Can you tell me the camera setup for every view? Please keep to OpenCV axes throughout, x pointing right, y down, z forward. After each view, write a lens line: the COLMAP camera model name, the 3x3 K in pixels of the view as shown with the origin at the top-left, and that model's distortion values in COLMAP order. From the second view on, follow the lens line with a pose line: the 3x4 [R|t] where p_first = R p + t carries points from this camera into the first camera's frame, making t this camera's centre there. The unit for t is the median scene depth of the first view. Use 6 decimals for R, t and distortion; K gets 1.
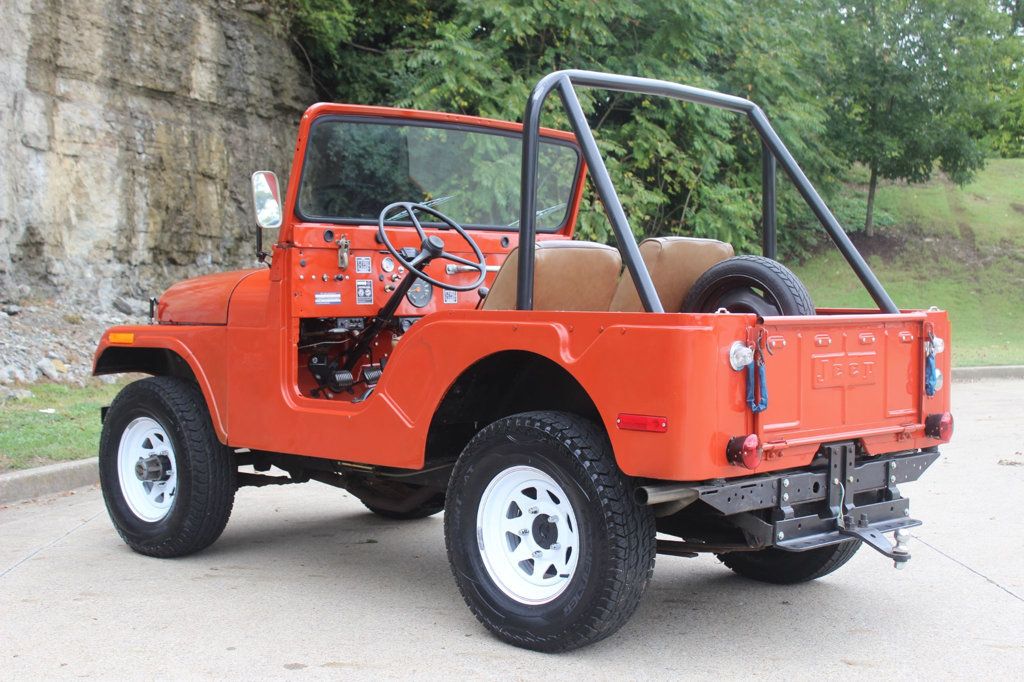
lens RADIAL K [[1464.8, 0, 512.0], [0, 1464.8, 341.0], [0, 0, 1]] dist [-0.035026, 0.057237]
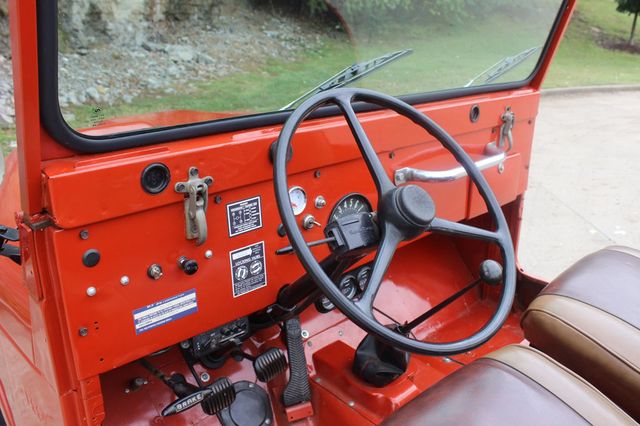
lens RADIAL K [[553.8, 0, 320.0], [0, 553.8, 213.0], [0, 0, 1]] dist [-0.157937, 0.150699]
pose [[0.999598, 0.021167, -0.018864, -0.021831], [-0.014381, 0.951907, 0.306048, -0.031950], [0.024435, -0.305654, 0.951829, 0.245748]]
